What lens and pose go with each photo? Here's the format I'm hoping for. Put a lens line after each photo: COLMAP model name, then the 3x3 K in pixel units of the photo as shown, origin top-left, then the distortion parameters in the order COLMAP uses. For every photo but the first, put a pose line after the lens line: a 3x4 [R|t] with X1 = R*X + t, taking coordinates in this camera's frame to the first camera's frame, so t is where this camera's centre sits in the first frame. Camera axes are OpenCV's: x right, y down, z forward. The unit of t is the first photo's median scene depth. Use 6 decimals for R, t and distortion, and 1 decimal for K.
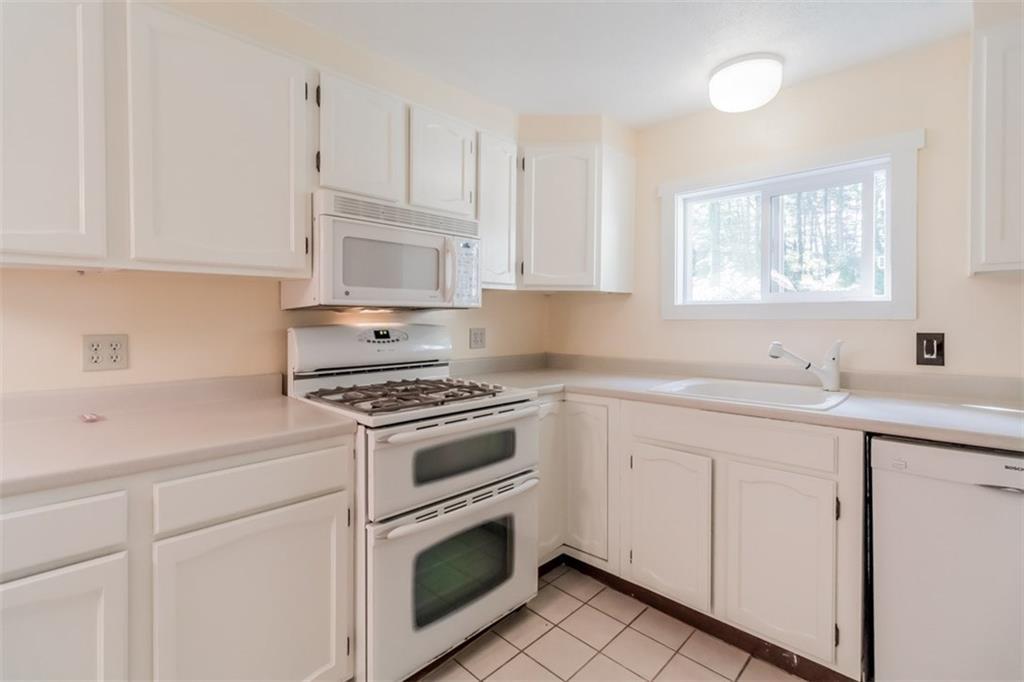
lens RADIAL K [[473.6, 0, 511.1], [0, 473.6, 313.3], [0, 0, 1]] dist [-0.000418, 0.000151]
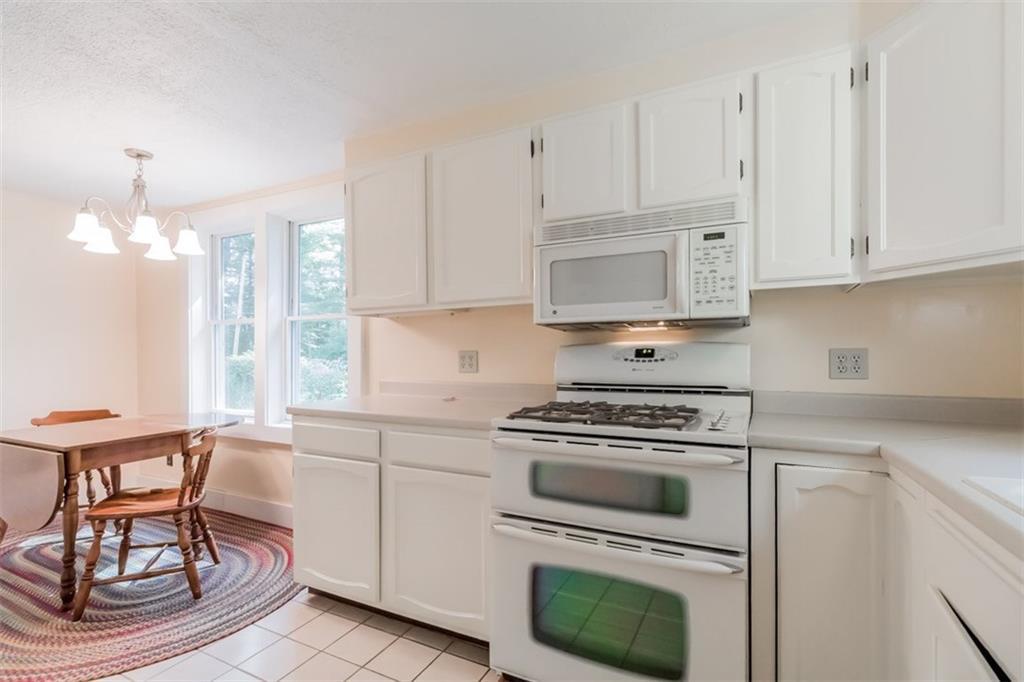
lens RADIAL K [[473.6, 0, 512.8], [0, 473.6, 344.8], [0, 0, 1]] dist [-0.000418, 0.000151]
pose [[0.302039, -0.027222, -0.952907, 0.540189], [0.012873, 0.999618, -0.024476, 0.047343], [0.953209, -0.004874, 0.302274, 0.462687]]
